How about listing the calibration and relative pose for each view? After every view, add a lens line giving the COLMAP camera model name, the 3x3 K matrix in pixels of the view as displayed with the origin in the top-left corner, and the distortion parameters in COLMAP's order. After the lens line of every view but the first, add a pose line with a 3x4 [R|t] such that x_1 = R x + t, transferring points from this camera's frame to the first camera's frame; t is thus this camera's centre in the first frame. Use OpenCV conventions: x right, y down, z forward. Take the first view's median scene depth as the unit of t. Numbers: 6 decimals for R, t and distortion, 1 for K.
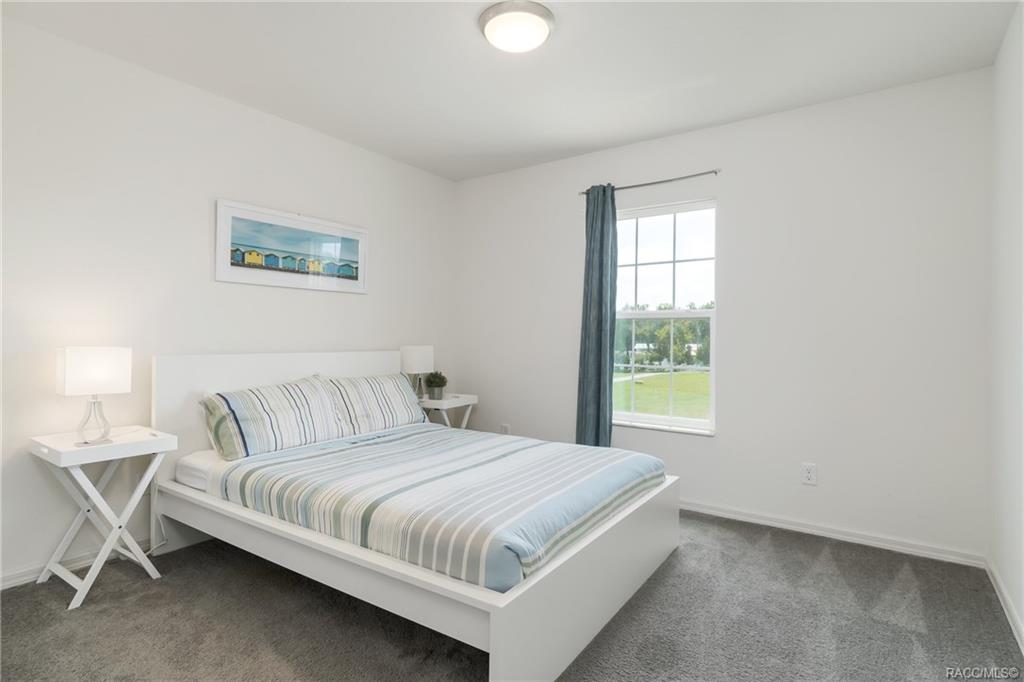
lens RADIAL K [[537.6, 0, 490.6], [0, 537.6, 341.4], [0, 0, 1]] dist [0.000996, -0.038166]
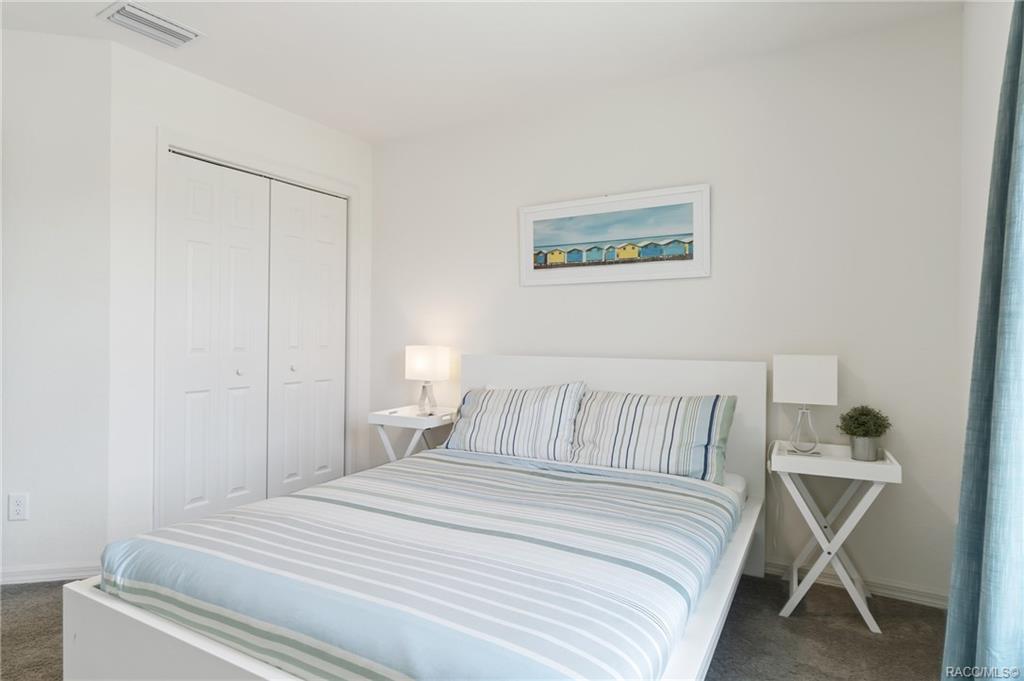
lens RADIAL K [[579.3, 0, 512.0], [0, 579.3, 340.5], [0, 0, 1]] dist [0.002864, -0.000862]
pose [[0.081779, -0.005613, -0.996635, 0.560562], [-0.016241, 0.999844, -0.006964, 0.001800], [0.996518, 0.016756, 0.081675, 0.806346]]
